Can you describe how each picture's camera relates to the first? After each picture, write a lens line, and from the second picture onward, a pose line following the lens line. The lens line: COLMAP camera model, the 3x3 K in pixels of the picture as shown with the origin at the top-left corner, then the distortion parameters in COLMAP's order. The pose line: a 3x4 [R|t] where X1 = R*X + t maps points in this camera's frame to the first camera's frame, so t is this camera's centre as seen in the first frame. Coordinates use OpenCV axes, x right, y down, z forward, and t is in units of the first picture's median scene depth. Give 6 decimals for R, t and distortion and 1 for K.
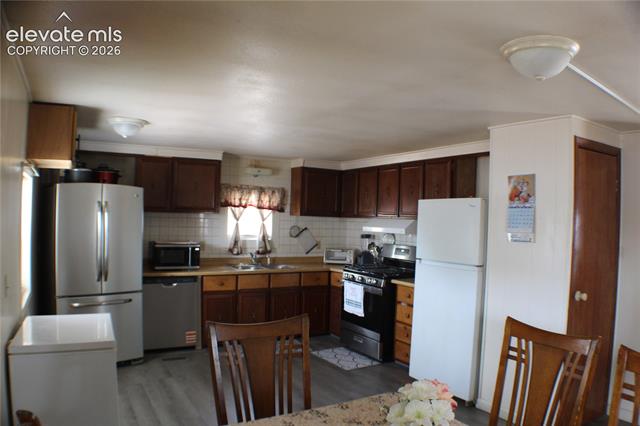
lens RADIAL K [[455.5, 0, 320.0], [0, 455.5, 213.0], [0, 0, 1]] dist [-0.181214, 0.002476]
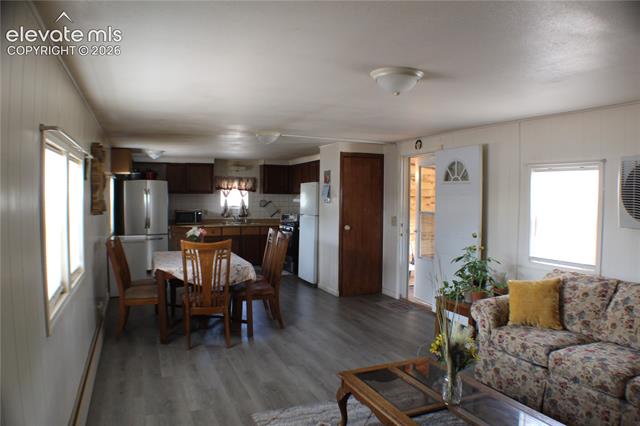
lens RADIAL K [[455.5, 0, 320.0], [0, 455.5, 213.0], [0, 0, 1]] dist [-0.181214, 0.002476]
pose [[0.989789, -0.017142, -0.141507, 0.414406], [0.023295, 0.998848, 0.041941, 0.012181], [0.140625, -0.044809, 0.989048, -0.655861]]
